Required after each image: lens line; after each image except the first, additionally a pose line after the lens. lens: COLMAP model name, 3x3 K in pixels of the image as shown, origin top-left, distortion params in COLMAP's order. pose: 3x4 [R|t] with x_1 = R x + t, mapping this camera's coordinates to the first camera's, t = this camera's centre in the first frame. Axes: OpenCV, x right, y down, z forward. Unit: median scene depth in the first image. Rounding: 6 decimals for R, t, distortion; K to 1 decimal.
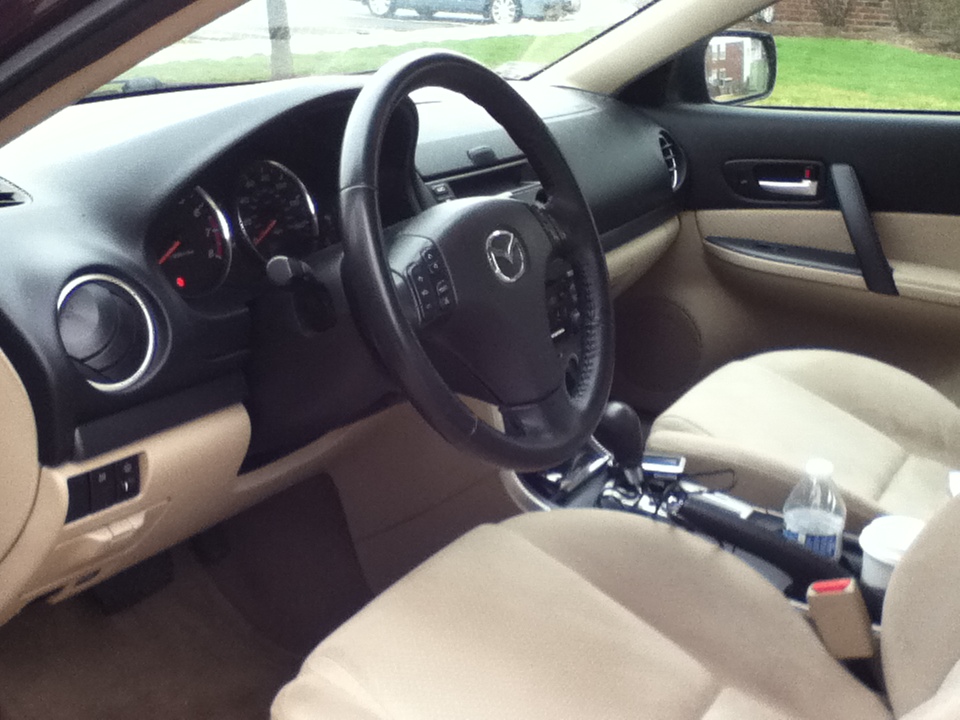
lens RADIAL K [[1089.4, 0, 480.0], [0, 1089.4, 360.0], [0, 0, 1]] dist [0.050390, -0.010795]
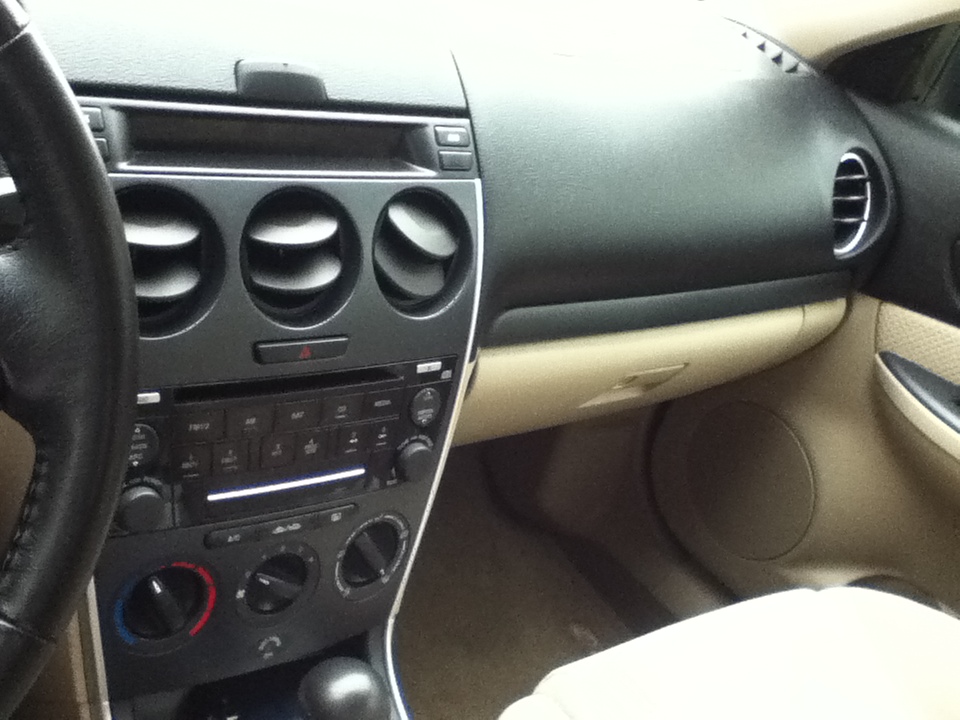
lens RADIAL K [[1149.2, 0, 480.0], [0, 1149.2, 360.0], [0, 0, 1]] dist [0.061869, 0.001136]
pose [[0.901209, 0.358912, -0.242908, 0.233351], [-0.337932, 0.932882, 0.124635, -0.158026], [0.271338, -0.030235, 0.962009, 0.510814]]
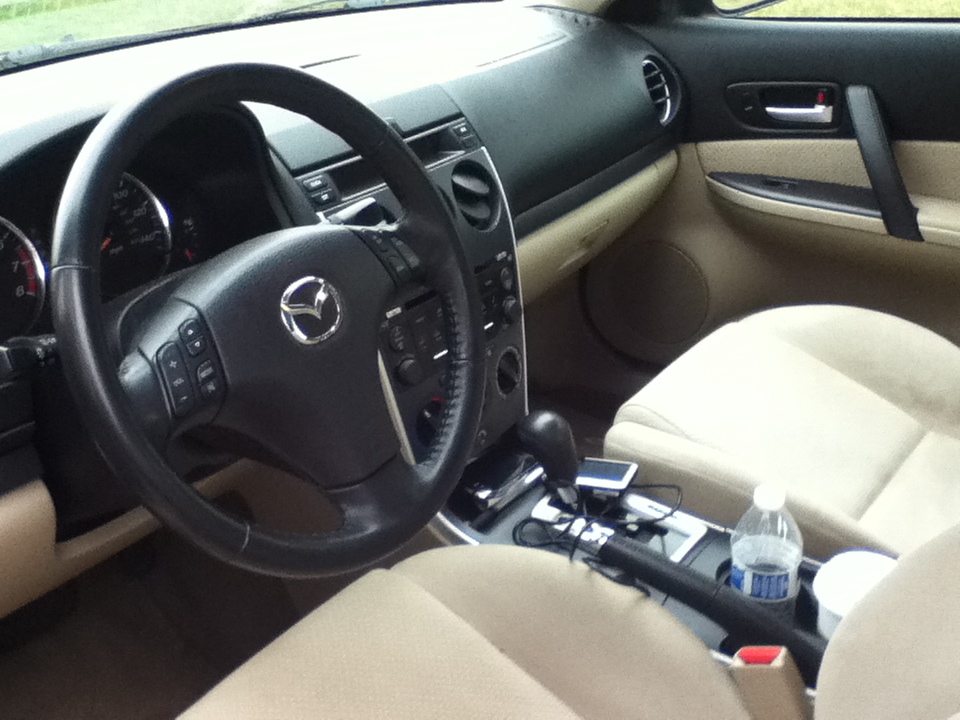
lens RADIAL K [[1089.4, 0, 480.0], [0, 1089.4, 360.0], [0, 0, 1]] dist [0.050390, -0.010795]
pose [[0.994157, -0.026333, -0.104679, 0.157483], [0.038307, 0.992732, 0.114083, -0.098804], [0.100914, -0.117426, 0.987941, 0.132646]]
